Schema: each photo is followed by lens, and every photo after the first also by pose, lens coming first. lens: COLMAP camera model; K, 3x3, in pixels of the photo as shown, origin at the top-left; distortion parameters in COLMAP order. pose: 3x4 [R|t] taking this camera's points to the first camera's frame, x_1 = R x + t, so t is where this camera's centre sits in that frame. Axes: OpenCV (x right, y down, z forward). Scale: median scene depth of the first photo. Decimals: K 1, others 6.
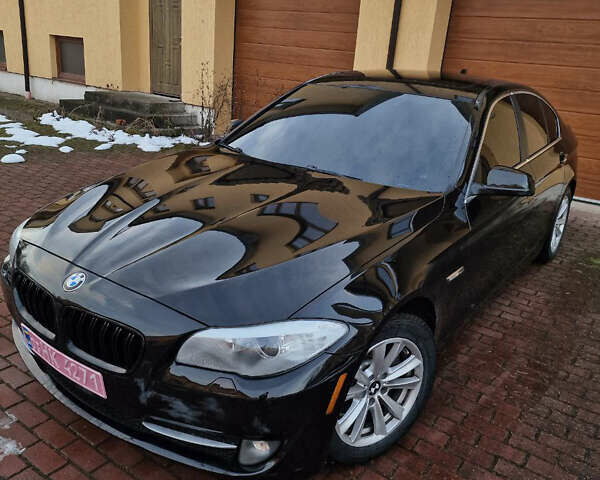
lens RADIAL K [[531.1, 0, 308.2], [0, 531.1, 246.5], [0, 0, 1]] dist [0.033152, -0.013153]
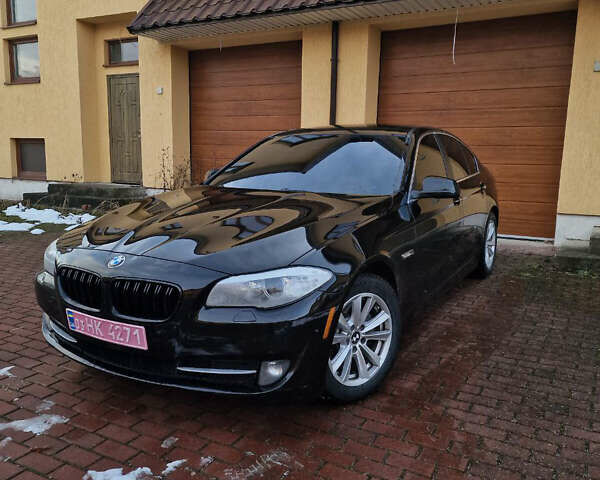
lens RADIAL K [[531.1, 0, 308.2], [0, 531.1, 246.5], [0, 0, 1]] dist [0.033152, -0.013153]
pose [[0.992138, -0.080071, 0.096180, -0.066737], [0.095300, 0.981522, -0.165928, 0.185957], [-0.081116, 0.173789, 0.981436, -0.191964]]
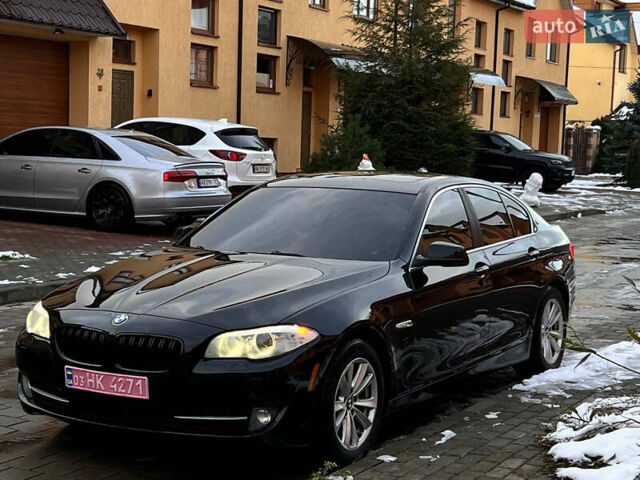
lens RADIAL K [[1277.9, 0, 320.0], [0, 1277.9, 240.0], [0, 0, 1]] dist [0.021954, -0.043930]
pose [[0.992718, -0.056867, 0.106198, -0.169761], [0.083808, 0.959276, -0.269751, 0.525056], [-0.086533, 0.276686, 0.957056, -1.486788]]
